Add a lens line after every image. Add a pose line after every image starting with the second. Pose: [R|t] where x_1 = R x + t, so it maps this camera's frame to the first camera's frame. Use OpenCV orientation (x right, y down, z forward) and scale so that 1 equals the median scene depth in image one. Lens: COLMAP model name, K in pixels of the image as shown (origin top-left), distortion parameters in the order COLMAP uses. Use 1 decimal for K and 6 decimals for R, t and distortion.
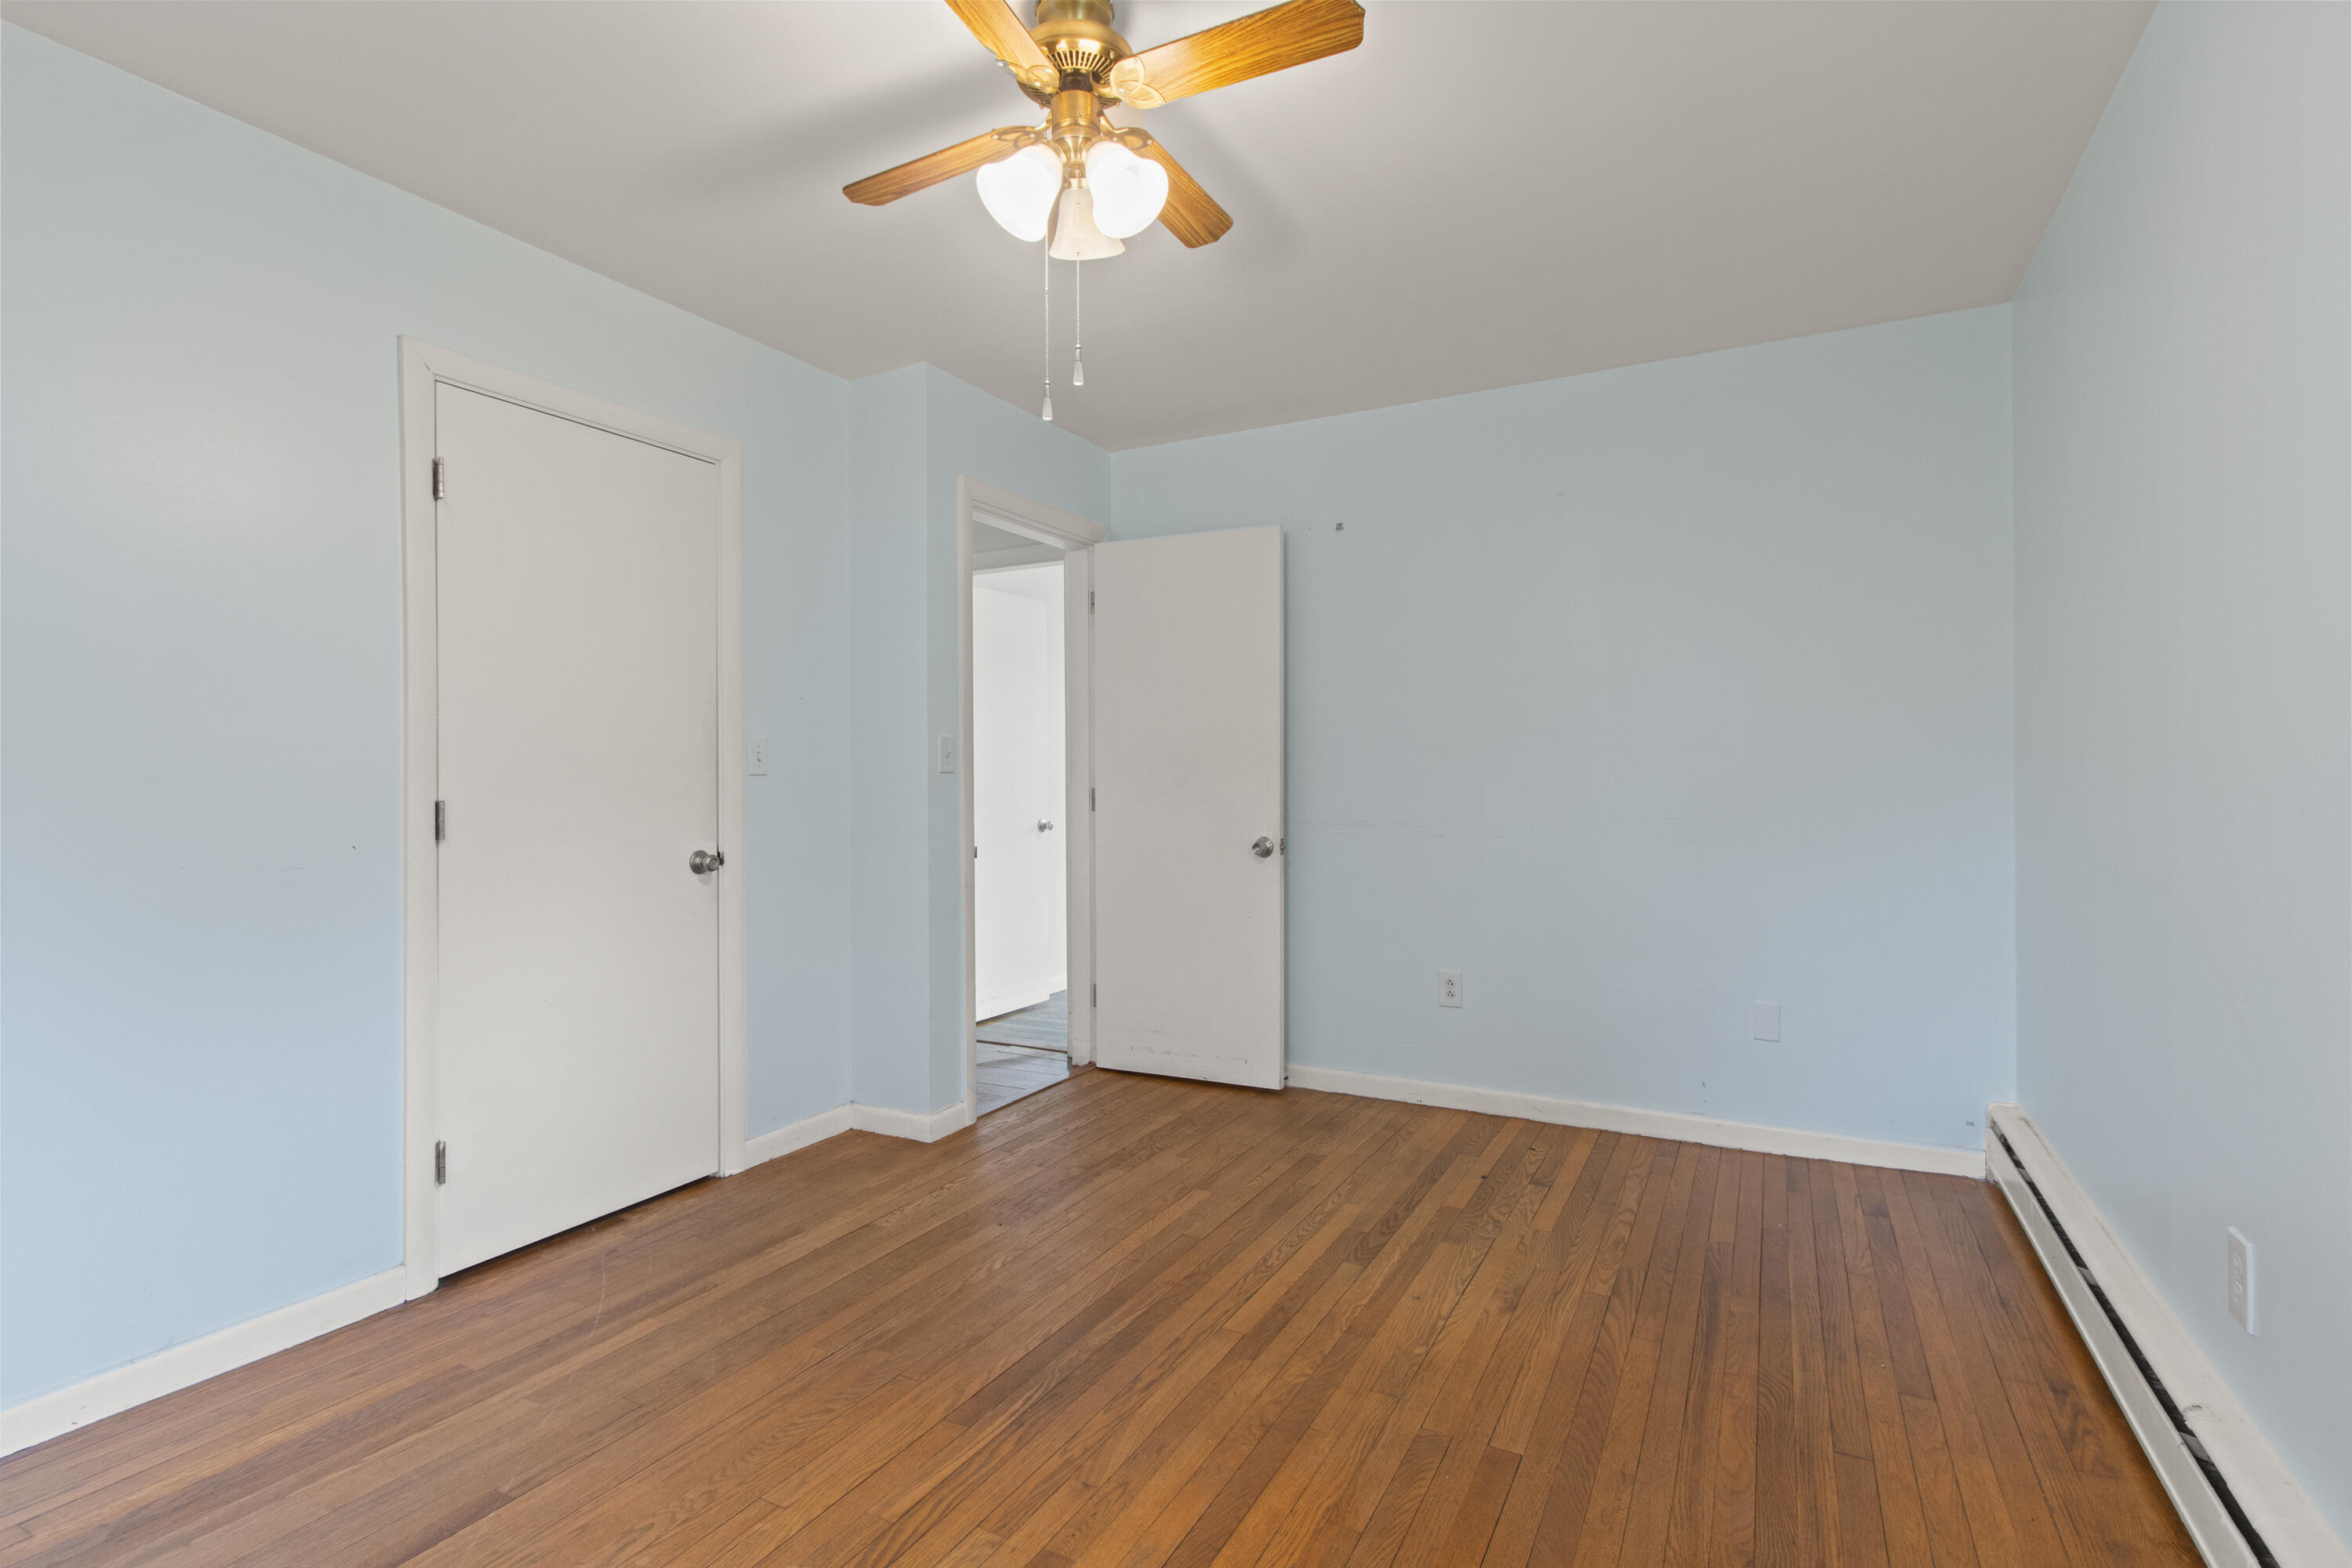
lens RADIAL K [[1107.6, 0, 1164.4], [0, 1107.6, 778.4], [0, 0, 1]] dist [0.000059, 0.000015]
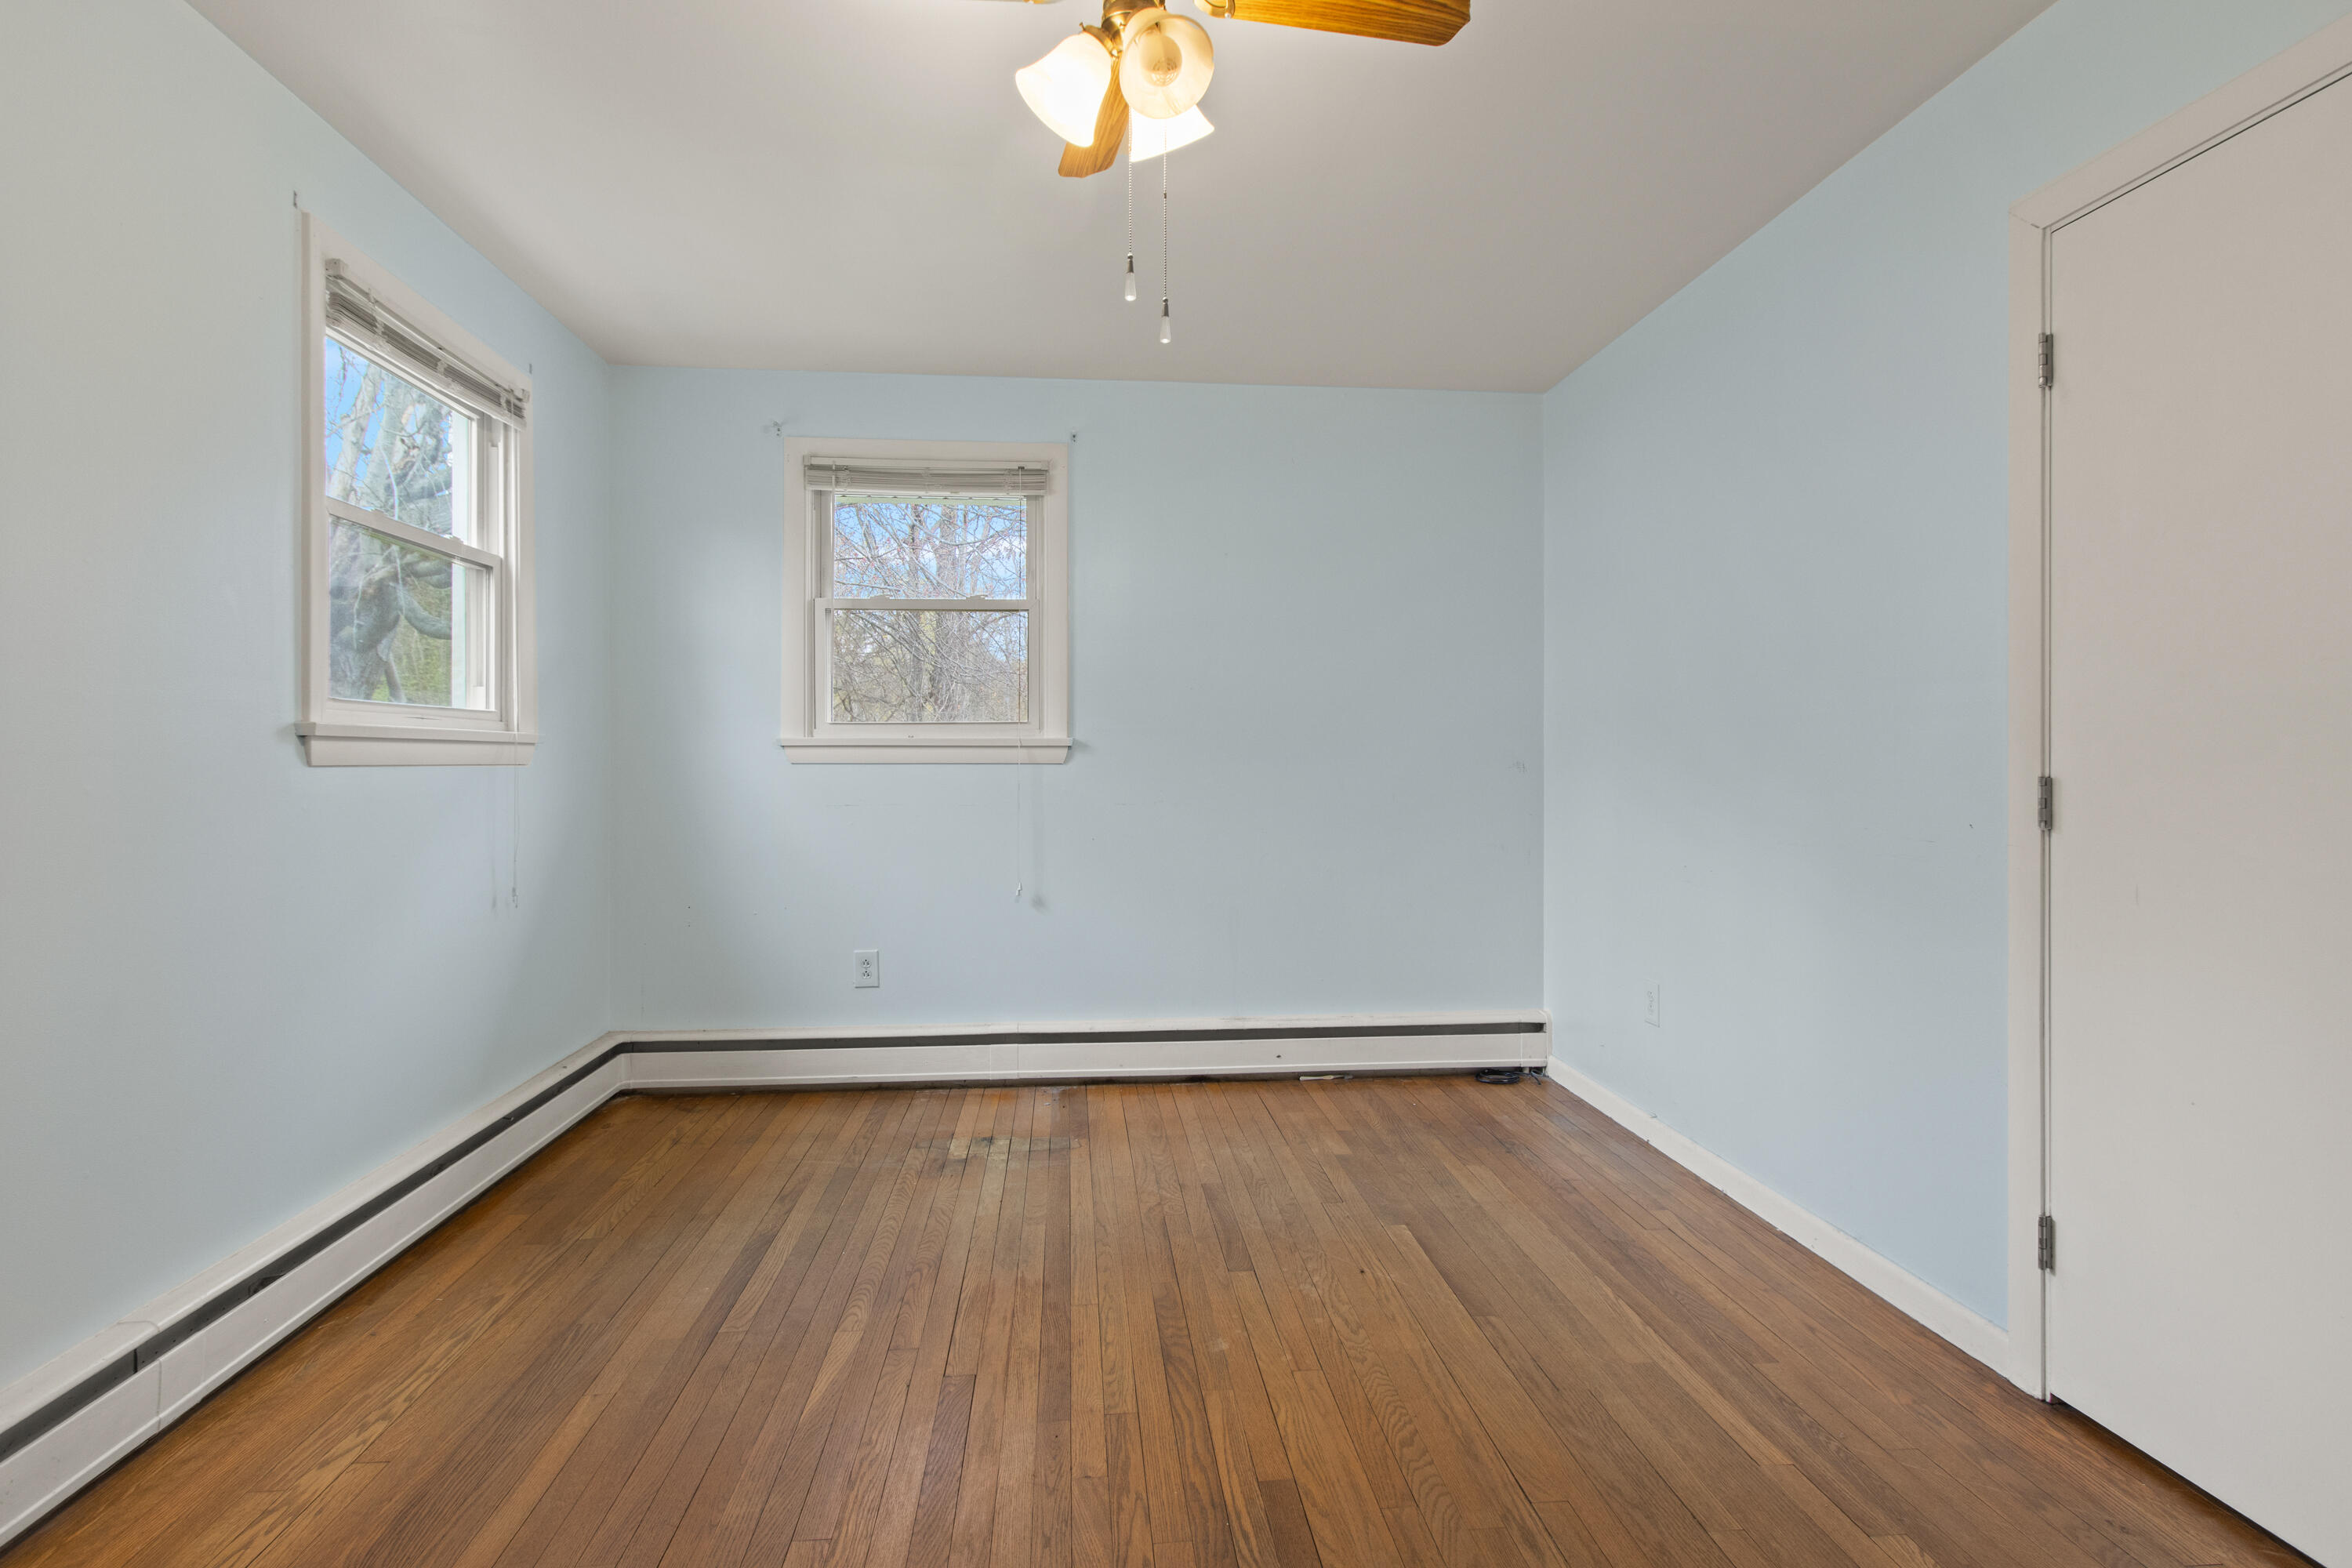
lens RADIAL K [[1107.6, 0, 1164.4], [0, 1107.6, 778.4], [0, 0, 1]] dist [0.000059, 0.000015]
pose [[-0.829035, 0.010247, -0.559103, 0.332918], [0.002292, 0.999886, 0.014927, 0.010186], [0.559192, 0.011093, -0.828964, 1.497689]]
